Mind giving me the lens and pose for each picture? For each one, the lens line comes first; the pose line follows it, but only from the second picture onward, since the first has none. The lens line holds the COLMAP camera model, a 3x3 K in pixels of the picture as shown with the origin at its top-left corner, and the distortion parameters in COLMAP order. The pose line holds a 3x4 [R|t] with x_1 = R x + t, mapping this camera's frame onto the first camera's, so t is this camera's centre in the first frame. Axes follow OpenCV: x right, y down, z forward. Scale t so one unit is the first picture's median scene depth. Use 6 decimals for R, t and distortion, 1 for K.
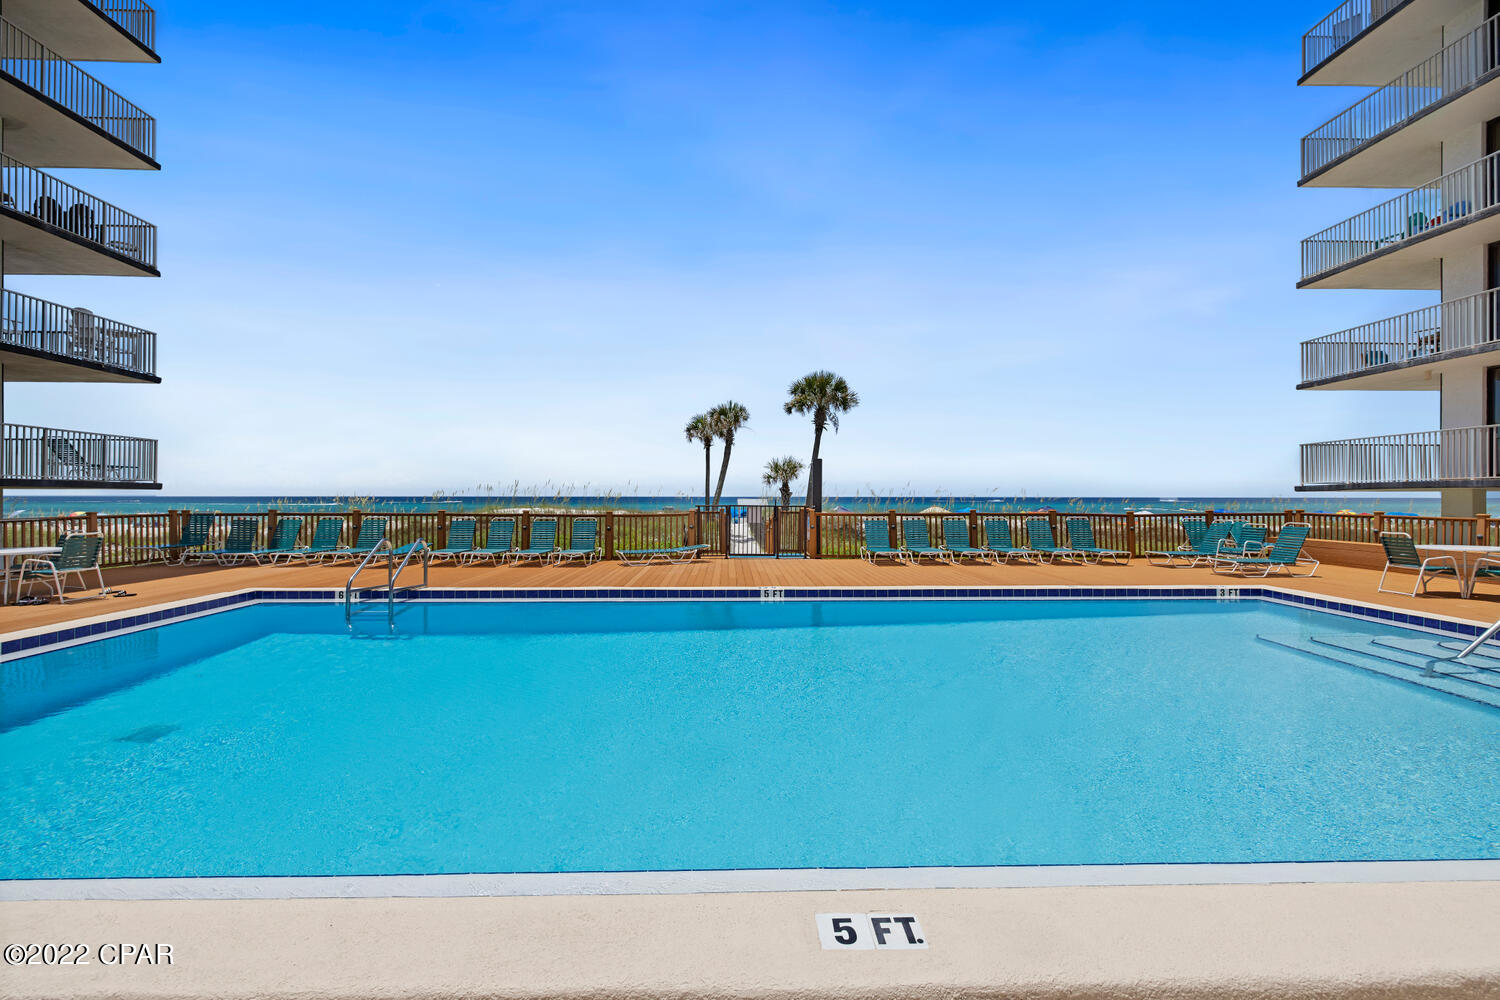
lens RADIAL K [[626.8, 0, 742.8], [0, 626.8, 530.7], [0, 0, 1]] dist [0.002516, -0.000230]
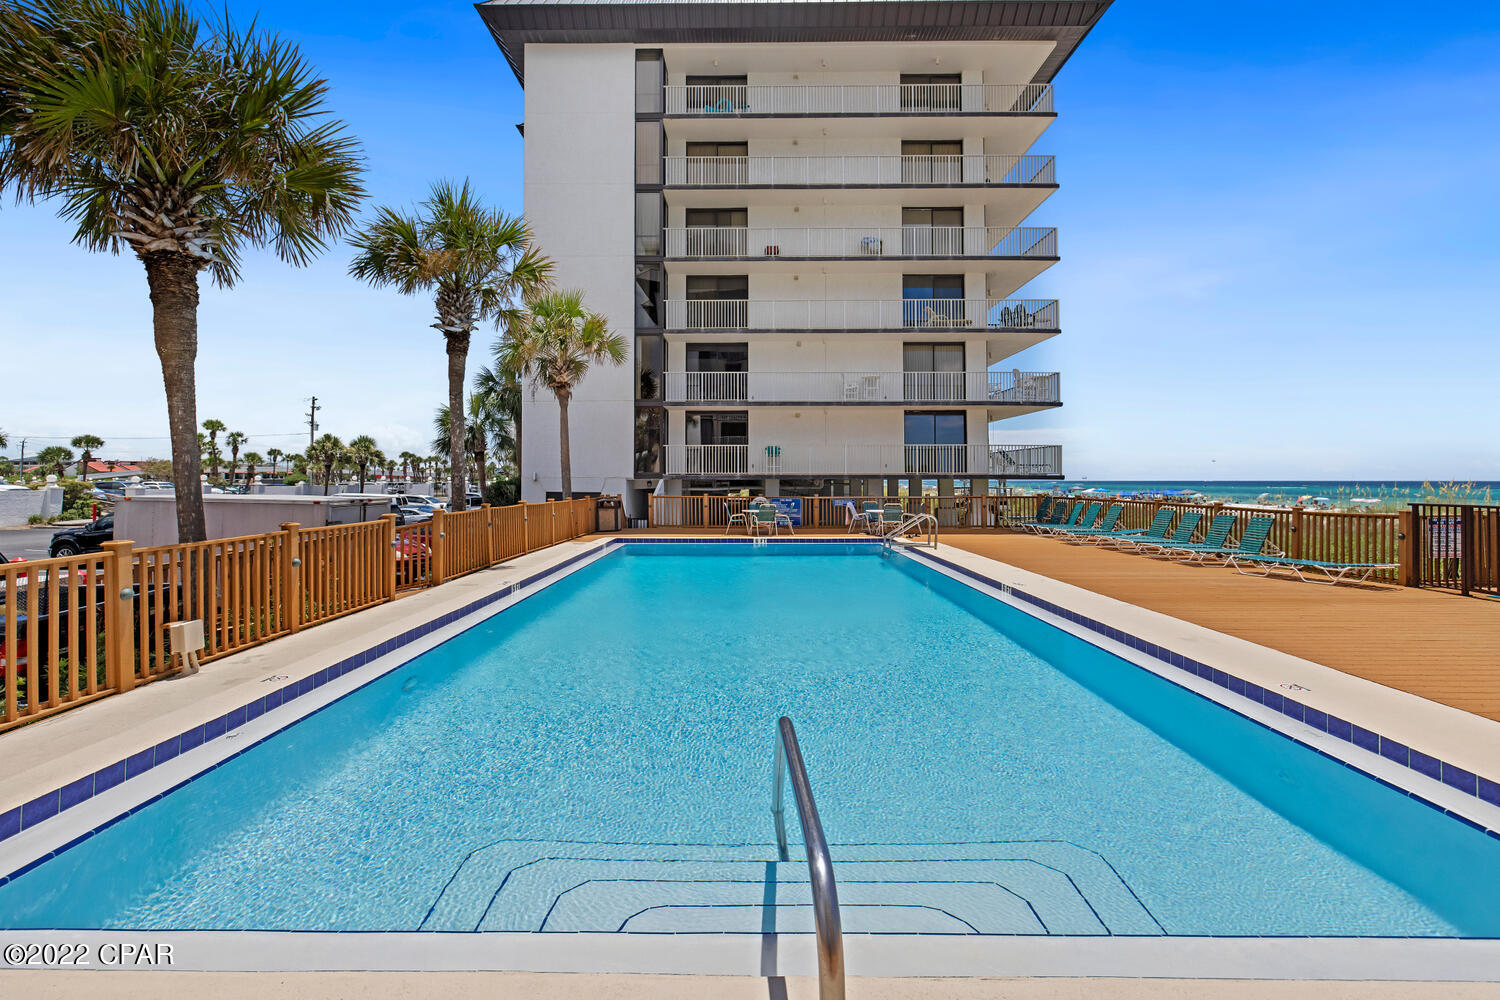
lens RADIAL K [[626.8, 0, 743.0], [0, 626.8, 477.5], [0, 0, 1]] dist [0.002516, -0.000230]
pose [[-0.038843, -0.008366, -0.999210, 0.511431], [-0.066470, 0.997772, -0.005770, -0.015628], [0.997032, 0.066193, -0.039313, 0.329949]]
